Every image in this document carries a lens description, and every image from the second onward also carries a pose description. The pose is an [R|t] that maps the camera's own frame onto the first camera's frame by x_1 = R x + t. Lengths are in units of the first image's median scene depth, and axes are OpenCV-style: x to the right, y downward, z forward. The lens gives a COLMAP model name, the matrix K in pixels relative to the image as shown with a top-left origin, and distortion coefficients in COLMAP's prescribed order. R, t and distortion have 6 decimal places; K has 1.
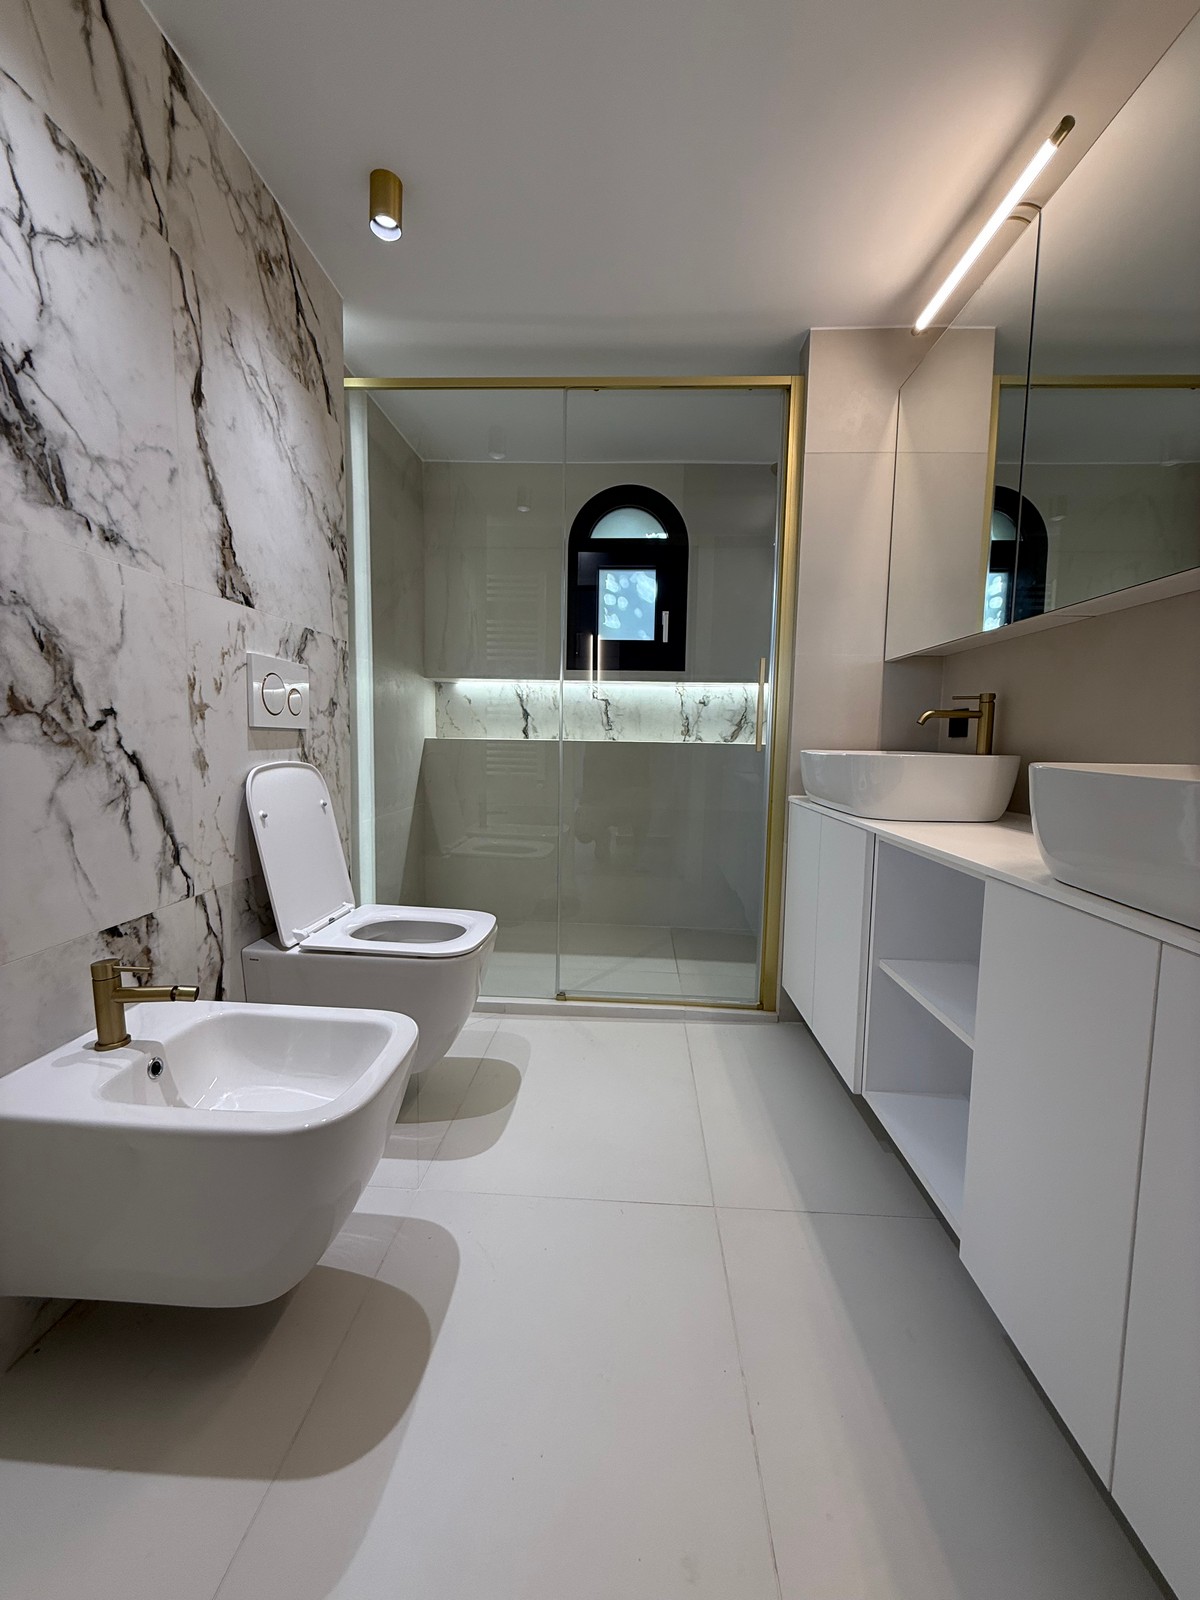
lens RADIAL K [[640.2, 0, 599.6], [0, 640.2, 797.1], [0, 0, 1]] dist [0.001063, -0.000145]
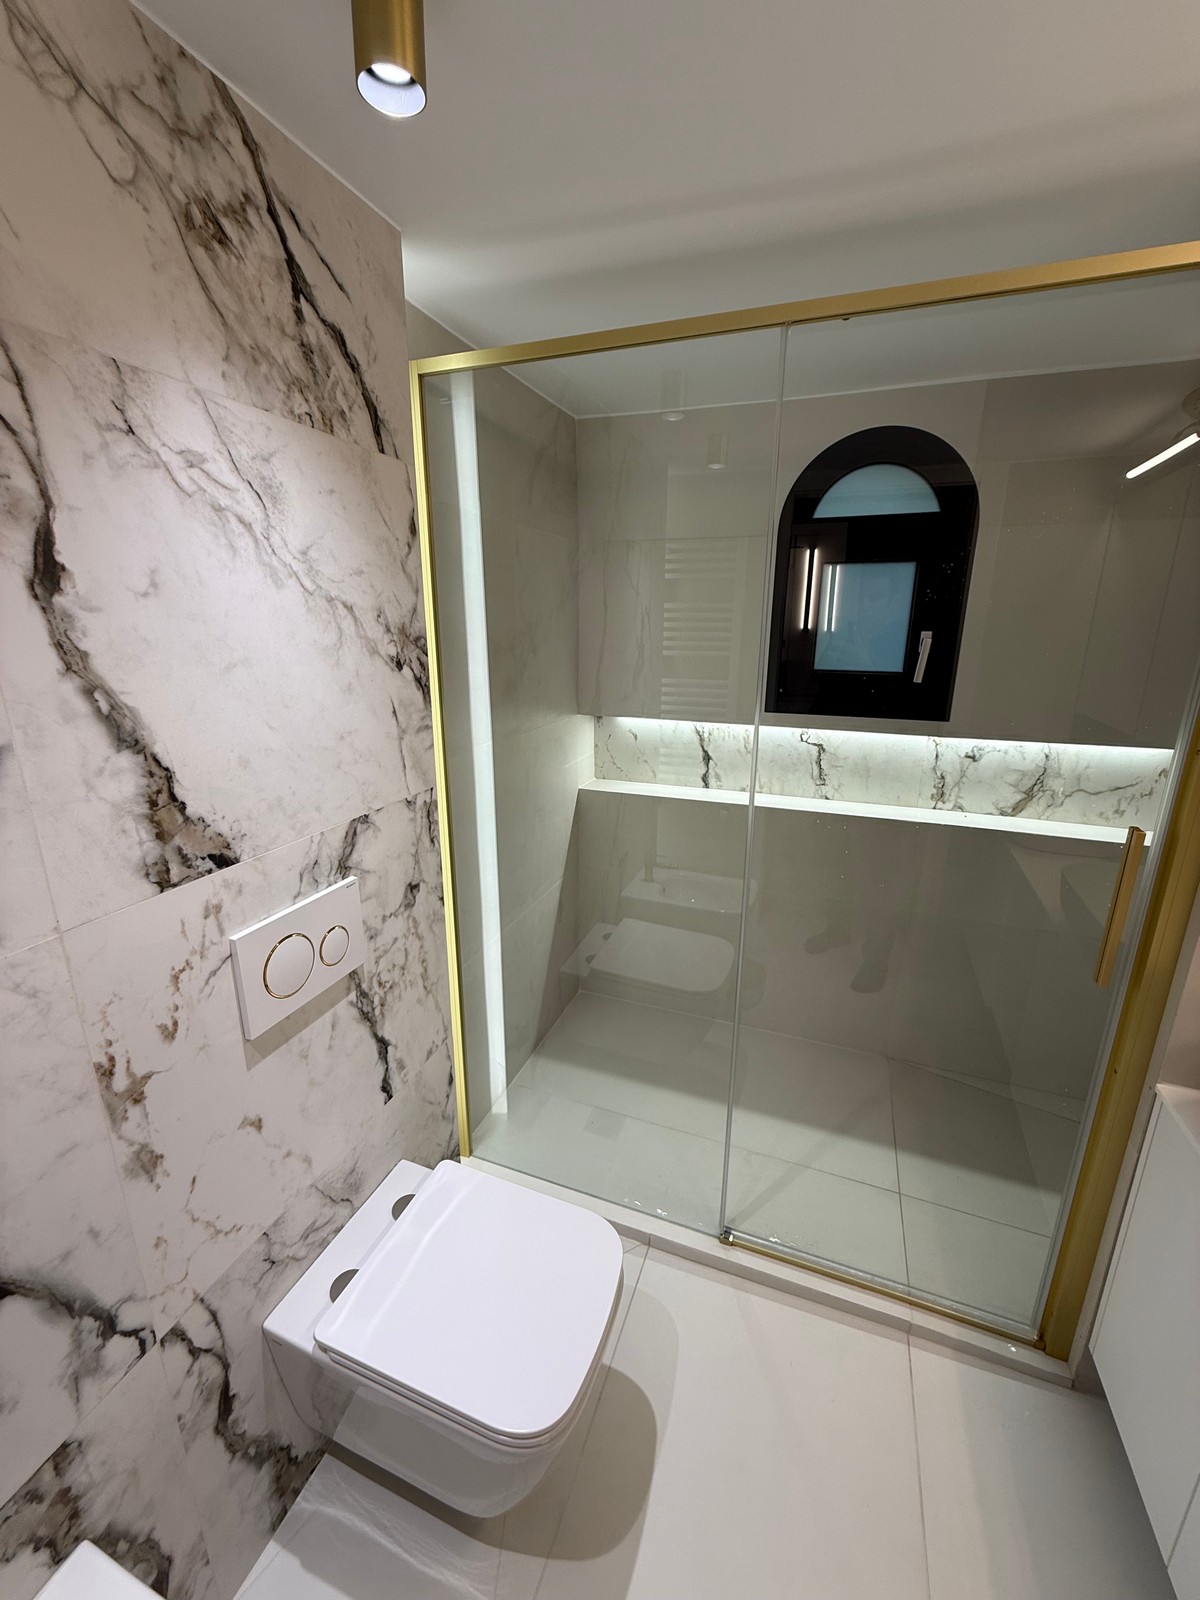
lens RADIAL K [[640.2, 0, 599.1], [0, 640.2, 797.9], [0, 0, 1]] dist [0.001063, -0.000145]
pose [[0.954290, 0.065646, -0.291584, -0.026794], [-0.013966, 0.984310, 0.175896, -0.465649], [0.298556, -0.163783, 0.940234, 0.523122]]
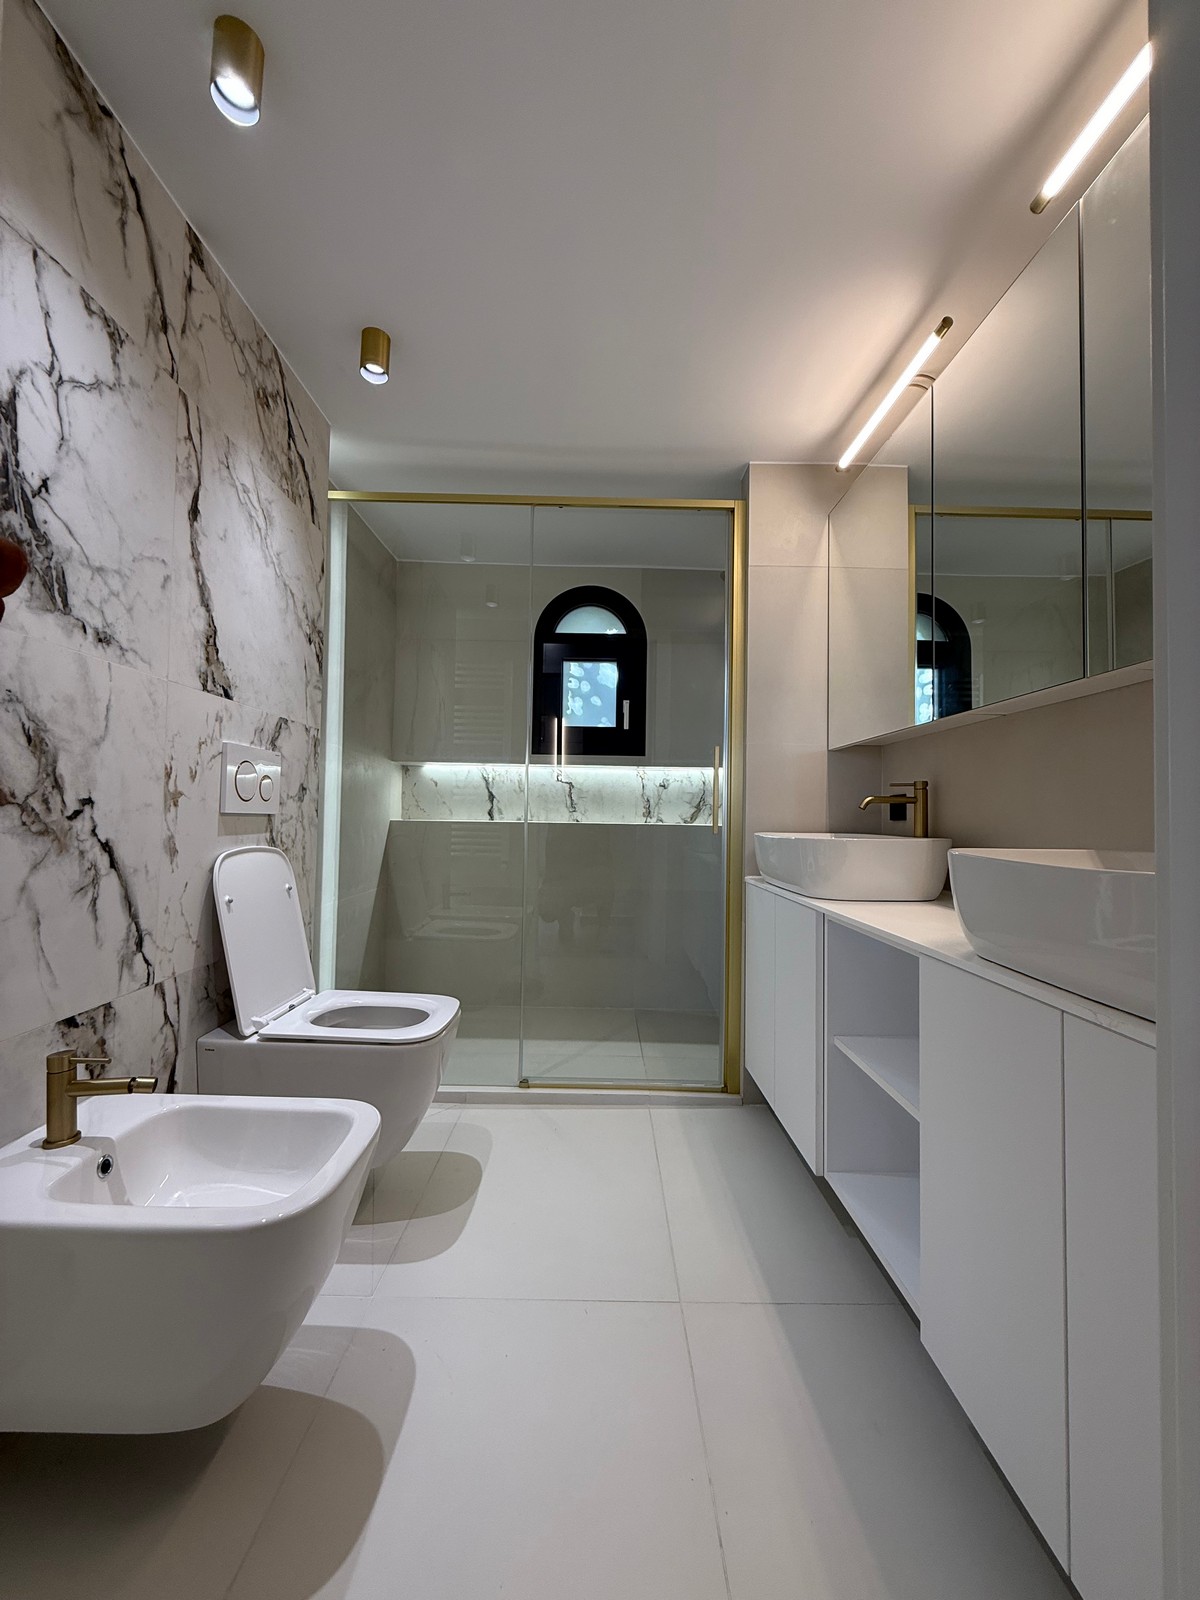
lens RADIAL K [[640.2, 0, 600.3], [0, 640.2, 796.6], [0, 0, 1]] dist [0.001063, -0.000145]
pose [[0.998360, 0.000773, 0.057239, 0.000216], [0.006249, 0.992461, -0.122405, -0.006635], [-0.056902, 0.122562, 0.990828, -0.050387]]
